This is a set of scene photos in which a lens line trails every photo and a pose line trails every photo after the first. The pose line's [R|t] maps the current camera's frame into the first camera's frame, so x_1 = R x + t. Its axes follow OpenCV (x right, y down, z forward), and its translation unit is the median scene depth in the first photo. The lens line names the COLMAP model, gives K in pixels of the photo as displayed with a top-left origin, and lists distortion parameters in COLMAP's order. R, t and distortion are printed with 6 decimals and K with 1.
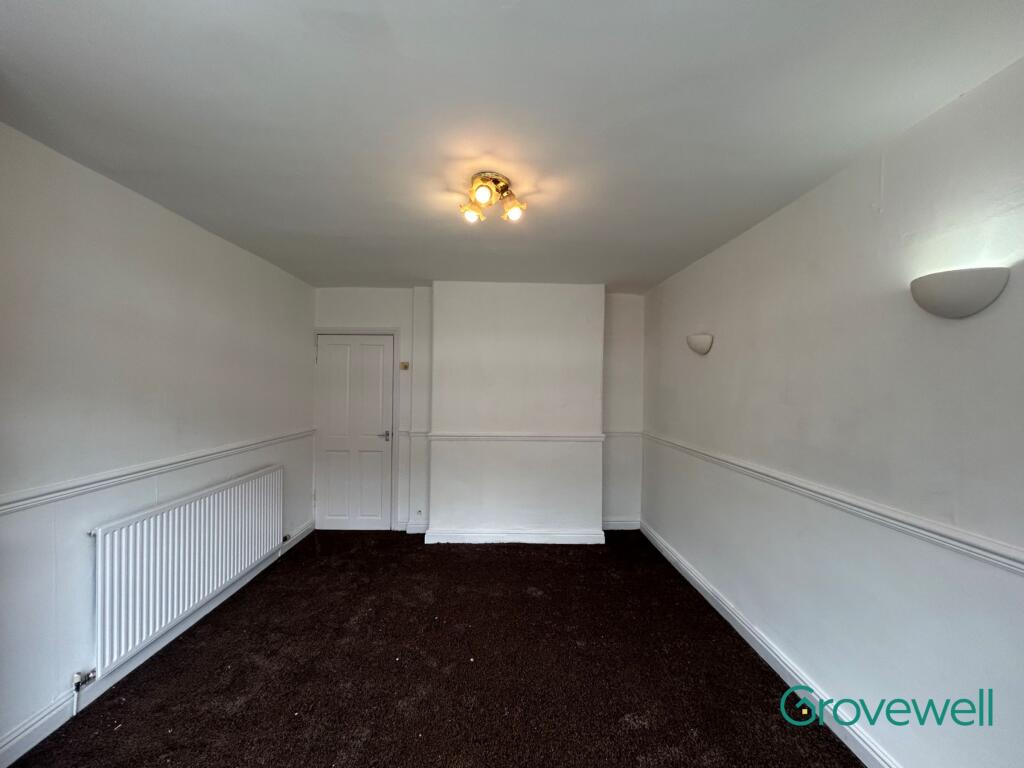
lens RADIAL K [[416.6, 0, 512.3], [0, 416.6, 381.9], [0, 0, 1]] dist [-0.002449, 0.000866]
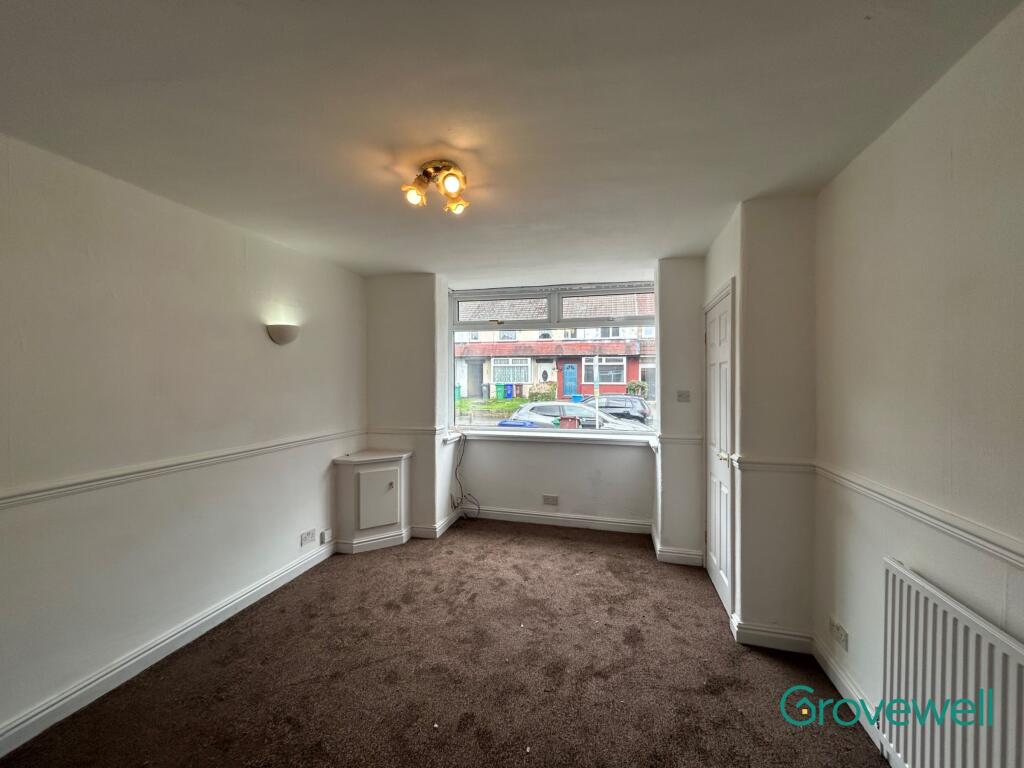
lens RADIAL K [[416.6, 0, 512.3], [0, 416.6, 381.9], [0, 0, 1]] dist [-0.002449, 0.000866]
pose [[-0.962212, -0.014447, 0.271918, -0.305073], [-0.015030, 0.999887, -0.000063, 0.010387], [-0.271886, -0.004148, -0.962320, 1.181945]]
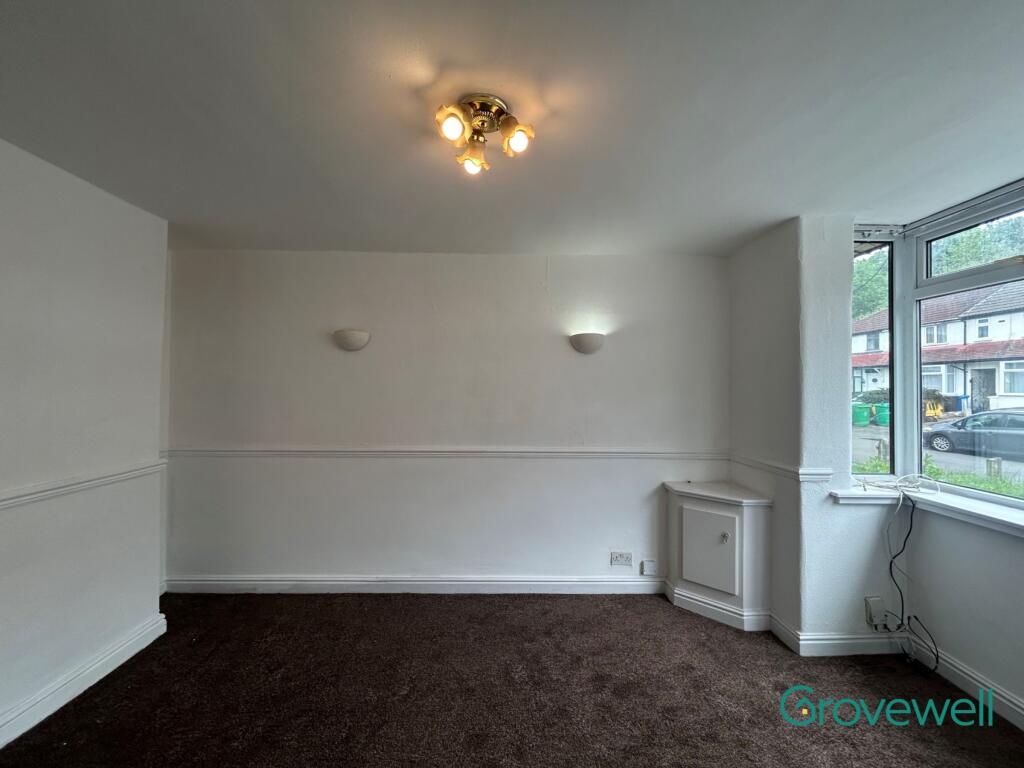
lens RADIAL K [[416.6, 0, 512.3], [0, 416.6, 381.9], [0, 0, 1]] dist [-0.002449, 0.000866]
pose [[0.015282, 0.000367, 0.999883, -0.497146], [-0.015242, 0.999884, -0.000134, 0.001599], [-0.999767, -0.015239, 0.015286, 0.578573]]
